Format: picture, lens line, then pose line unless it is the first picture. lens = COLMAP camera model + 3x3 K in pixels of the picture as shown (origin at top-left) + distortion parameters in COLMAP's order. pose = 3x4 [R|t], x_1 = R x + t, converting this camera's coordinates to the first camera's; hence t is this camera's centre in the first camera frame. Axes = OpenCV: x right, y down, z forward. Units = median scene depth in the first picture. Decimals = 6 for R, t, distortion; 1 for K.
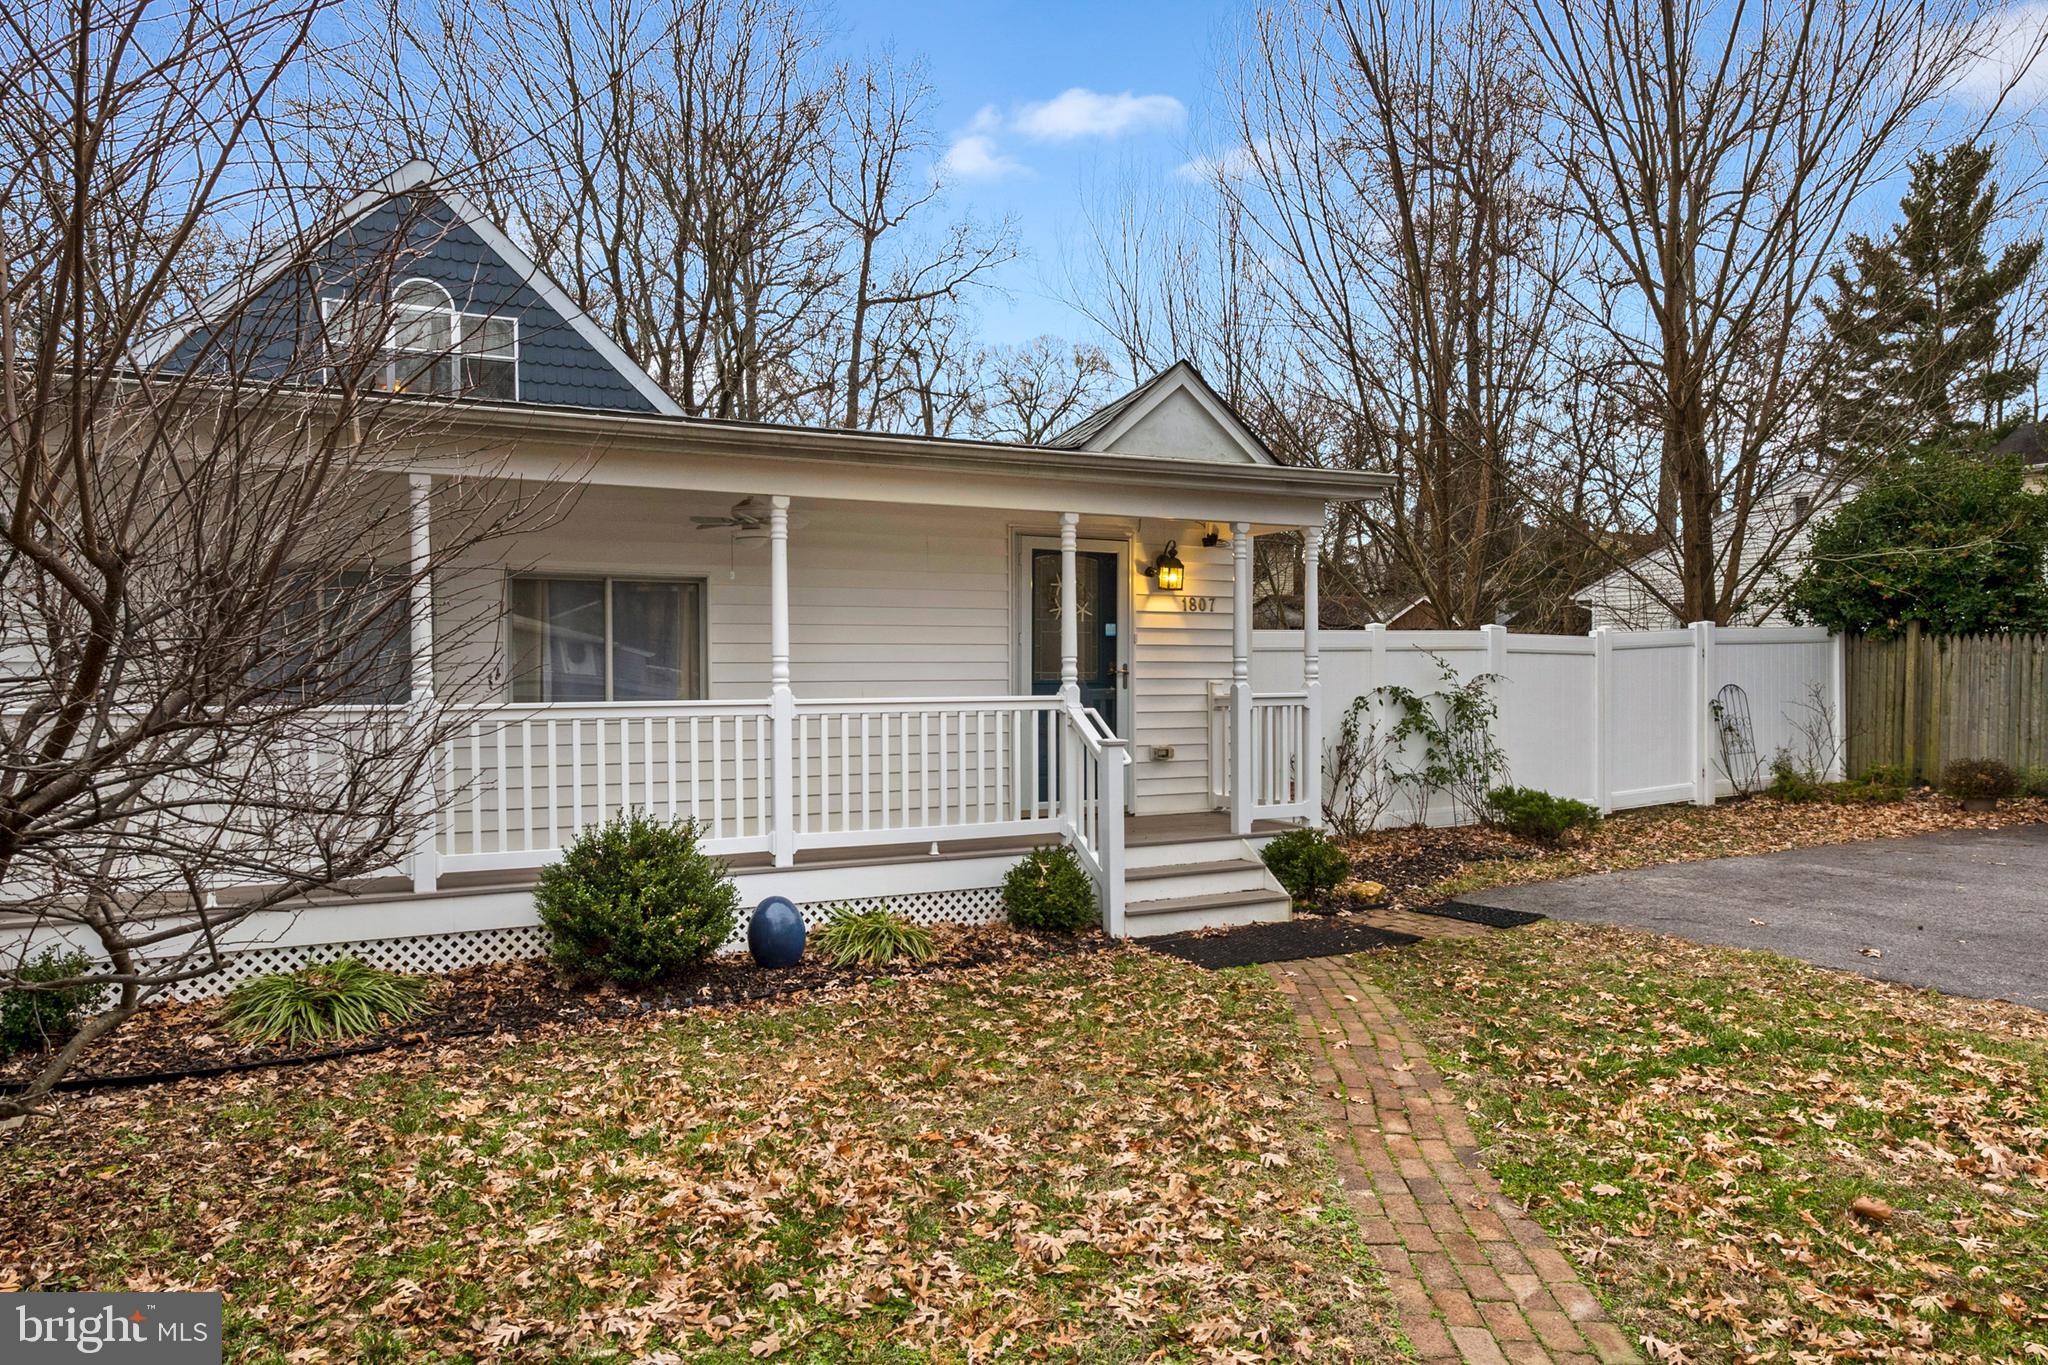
lens RADIAL K [[1315.7, 0, 1017.9], [0, 1315.7, 676.2], [0, 0, 1]] dist [0.002388, -0.002195]
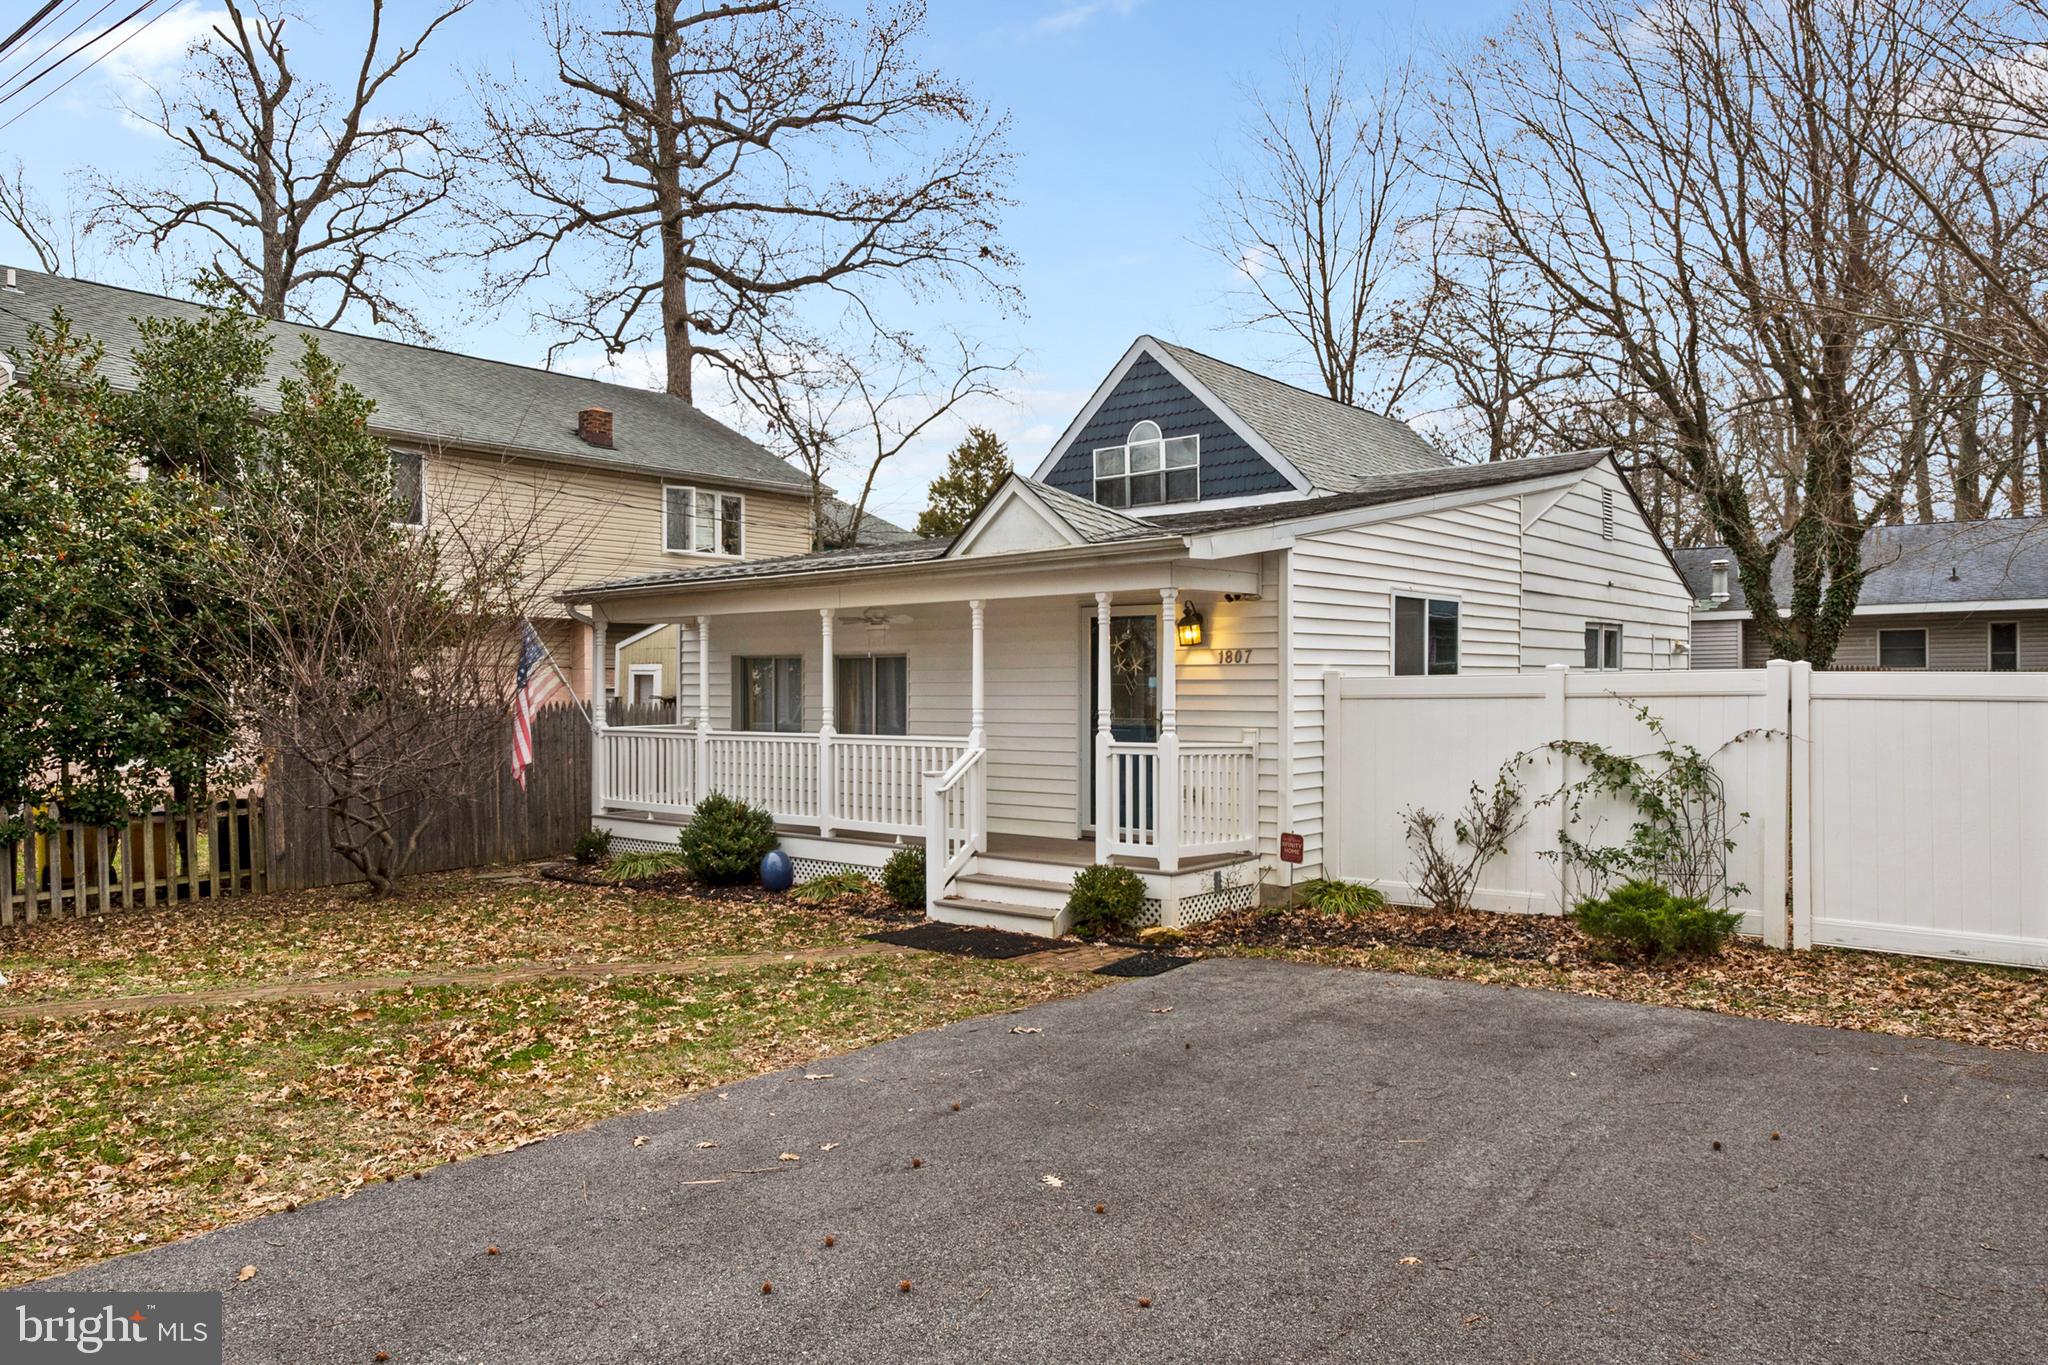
lens RADIAL K [[1375.7, 0, 1020.4], [0, 1375.7, 686.8], [0, 0, 1]] dist [-0.006503, 0.002347]
pose [[0.394791, 0.001070, -0.918770, 1.404411], [0.000761, 0.999999, 0.001492, -0.041382], [0.918770, -0.001288, 0.394790, 0.522503]]
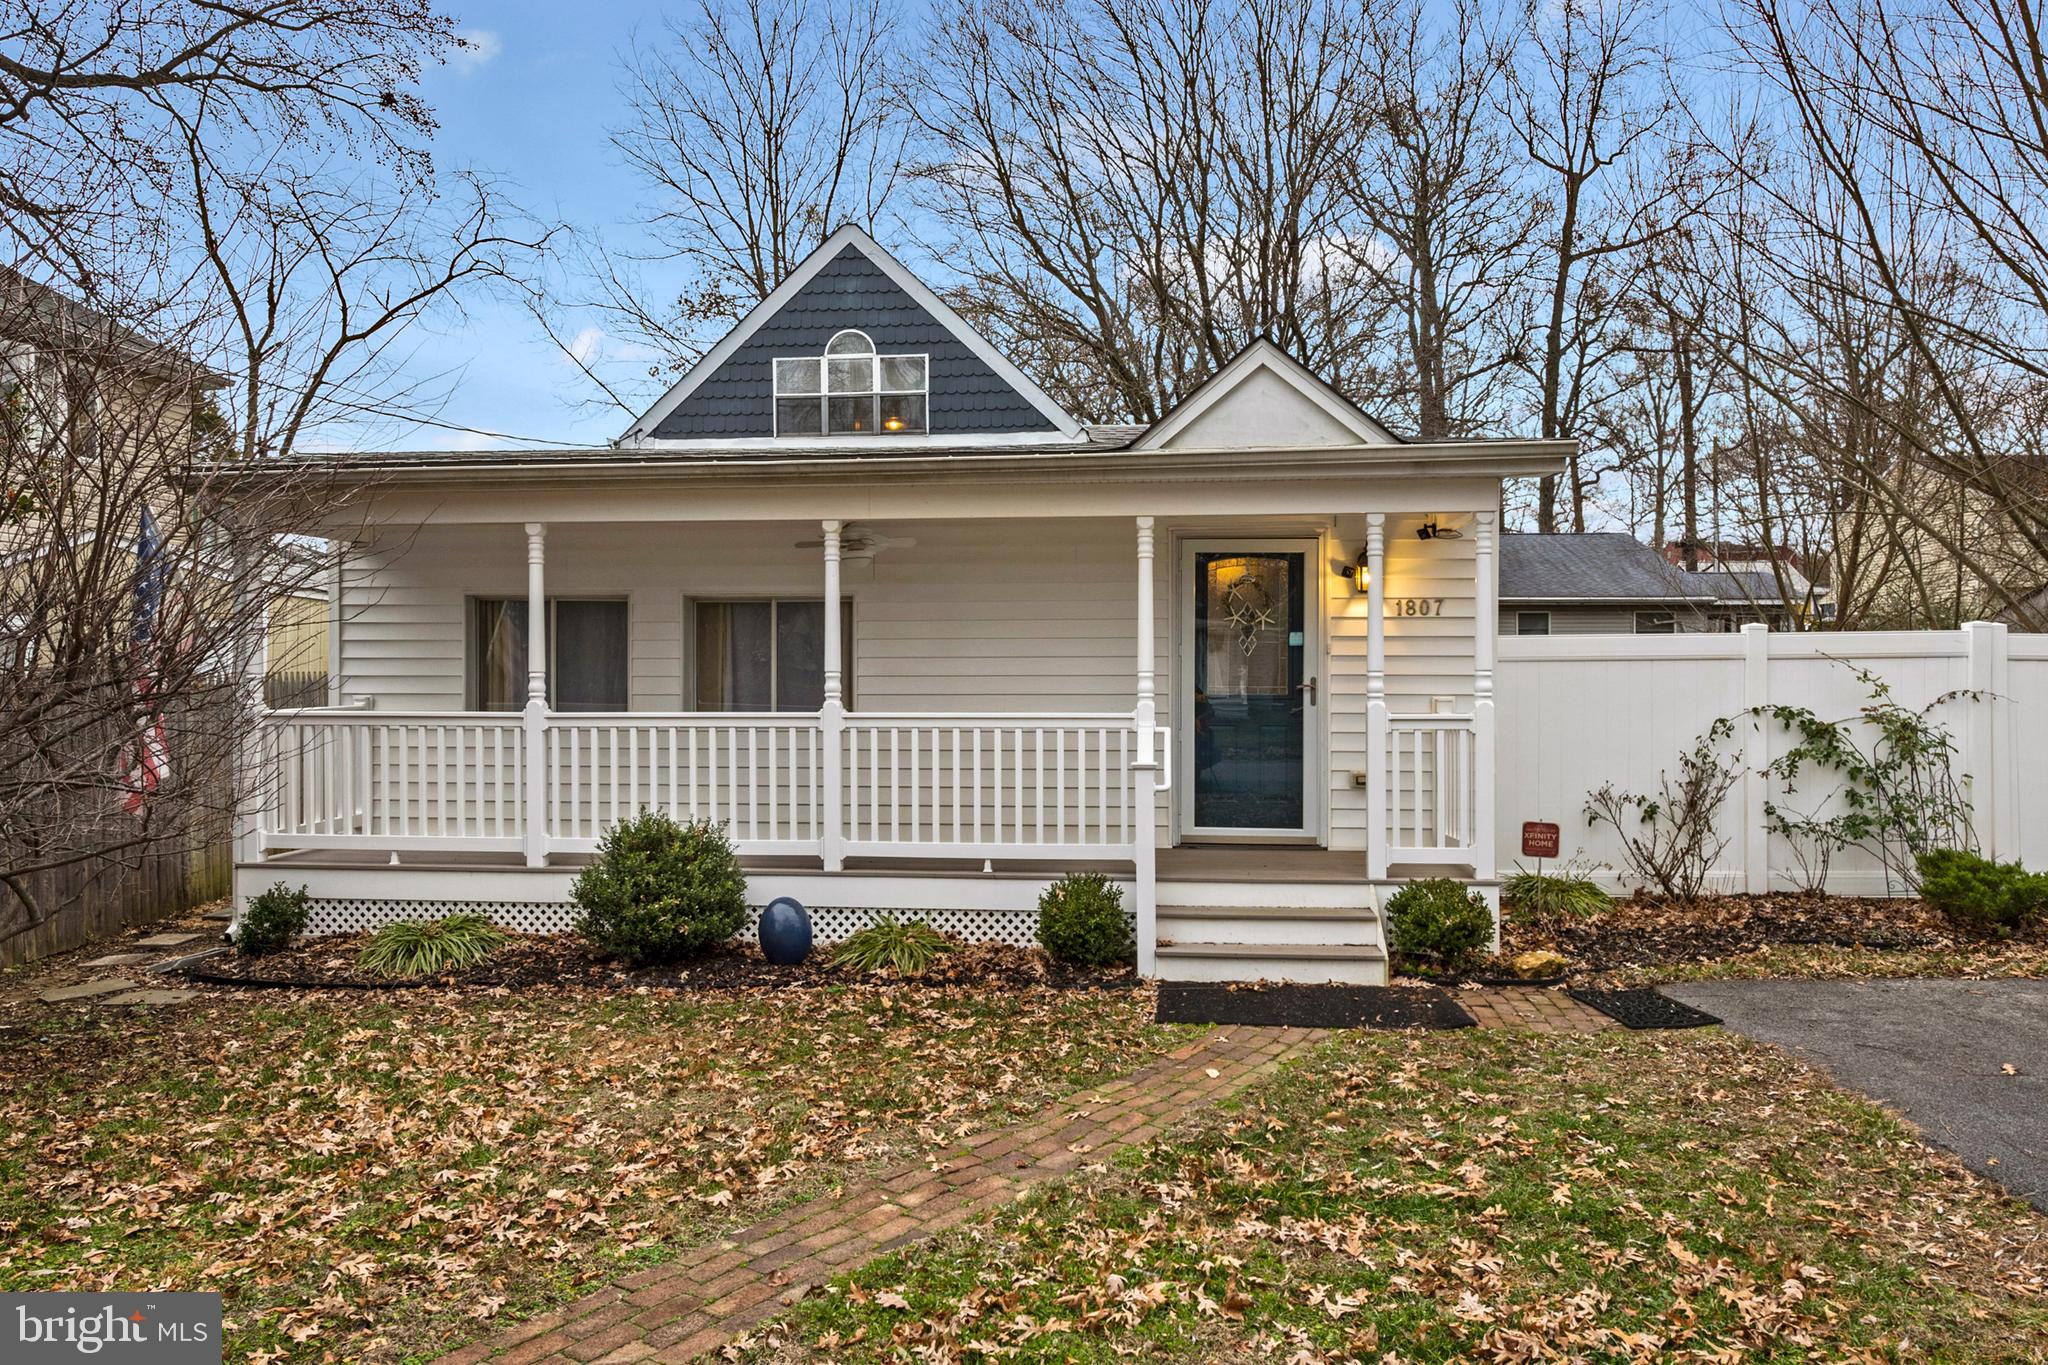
lens RADIAL K [[1375.7, 0, 1018.4], [0, 1375.7, 687.6], [0, 0, 1]] dist [-0.006503, 0.002347]
pose [[0.843950, 0.008216, -0.536358, 0.512058], [-0.003732, 0.999948, 0.009444, -0.012950], [0.536408, -0.005969, 0.843938, 0.141447]]
